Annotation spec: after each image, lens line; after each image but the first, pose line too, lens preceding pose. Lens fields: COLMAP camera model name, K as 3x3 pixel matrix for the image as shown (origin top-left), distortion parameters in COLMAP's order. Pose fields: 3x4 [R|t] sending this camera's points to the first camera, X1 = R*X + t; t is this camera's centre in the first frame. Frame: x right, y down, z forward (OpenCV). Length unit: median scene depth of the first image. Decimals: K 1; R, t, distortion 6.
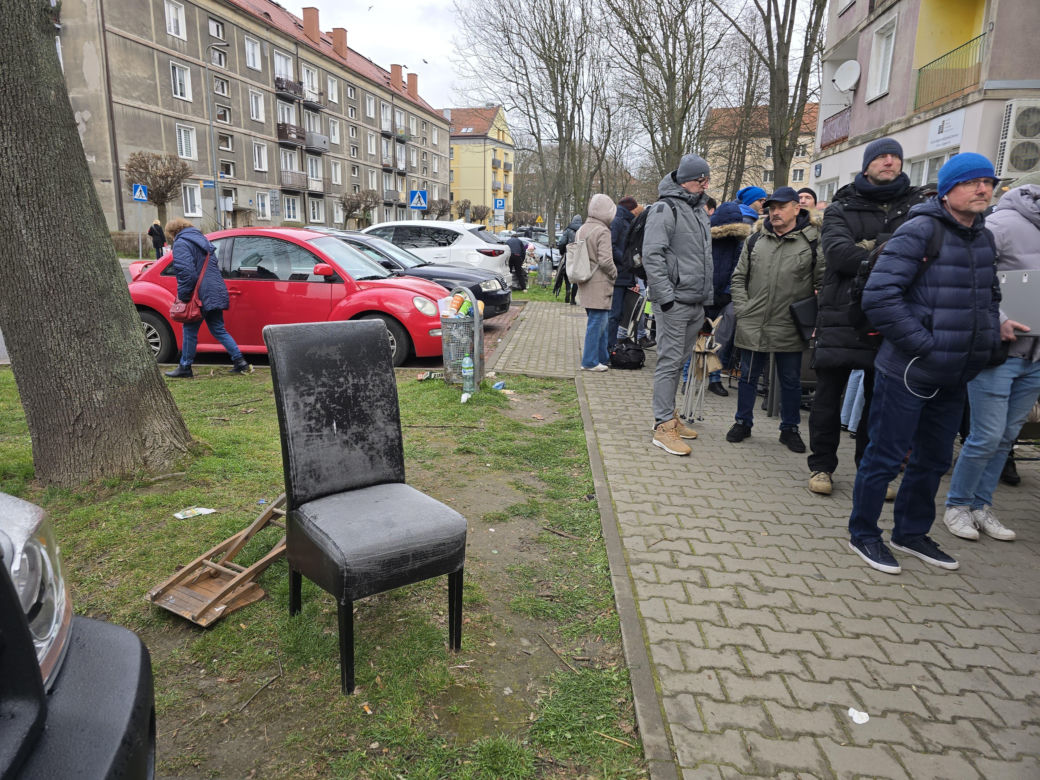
lens RADIAL K [[697.4, 0, 518.2], [0, 697.4, 395.3], [0, 0, 1]] dist [0.057570, -0.046051]
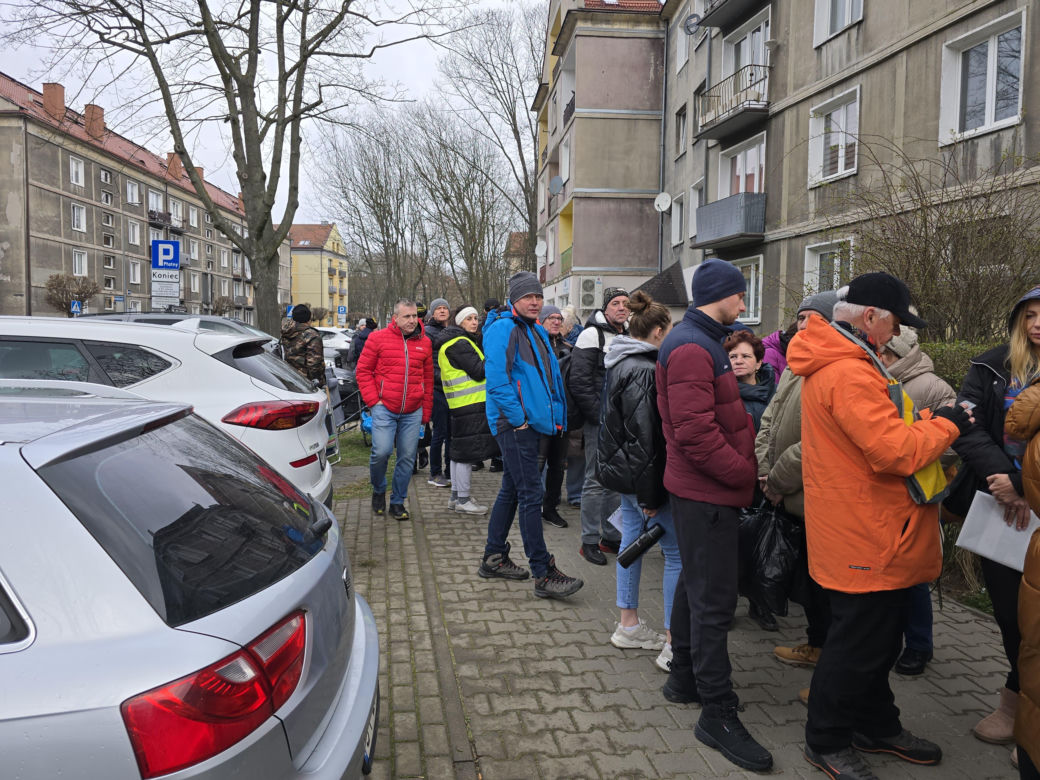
lens RADIAL K [[697.4, 0, 503.0], [0, 697.4, 371.5], [0, 0, 1]] dist [0.057570, -0.046051]
pose [[0.977025, -0.029041, 0.211137, -0.010215], [0.064087, 0.984856, -0.161094, 0.059215], [-0.203261, 0.170924, 0.964090, -0.244896]]
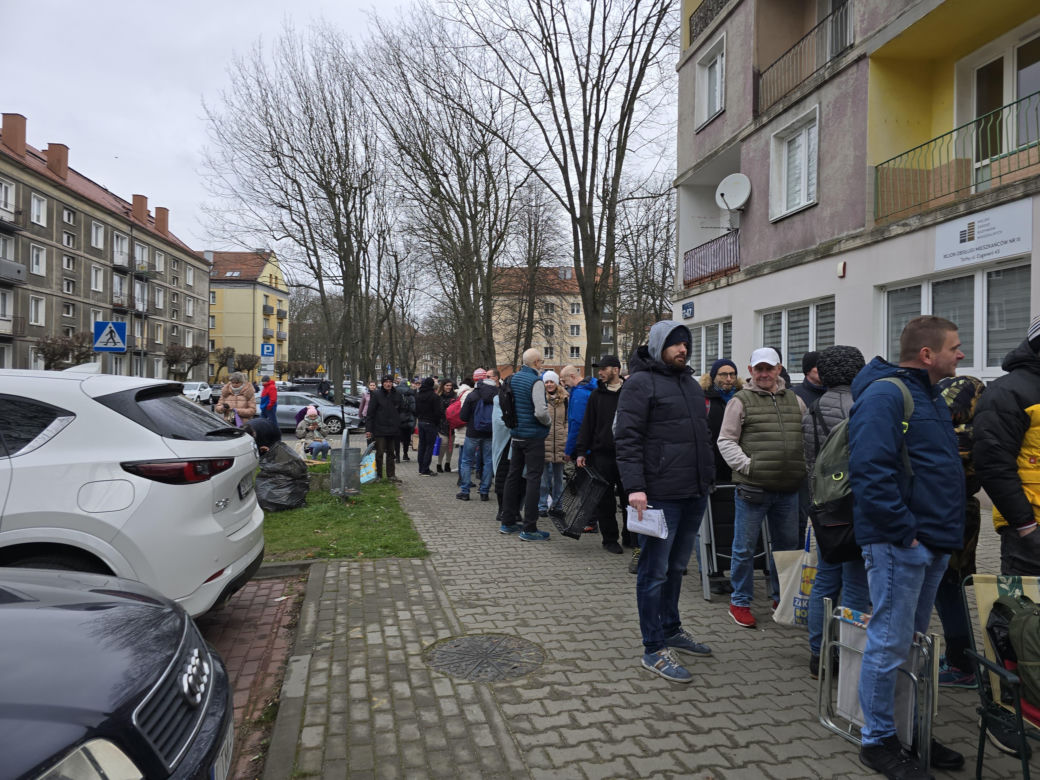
lens RADIAL K [[697.4, 0, 529.2], [0, 697.4, 381.1], [0, 0, 1]] dist [0.057570, -0.046051]
pose [[0.948645, -0.007120, 0.316261, 0.001768], [0.079034, 0.973377, -0.215154, -0.040593], [-0.306310, 0.229101, 0.923952, 0.164413]]
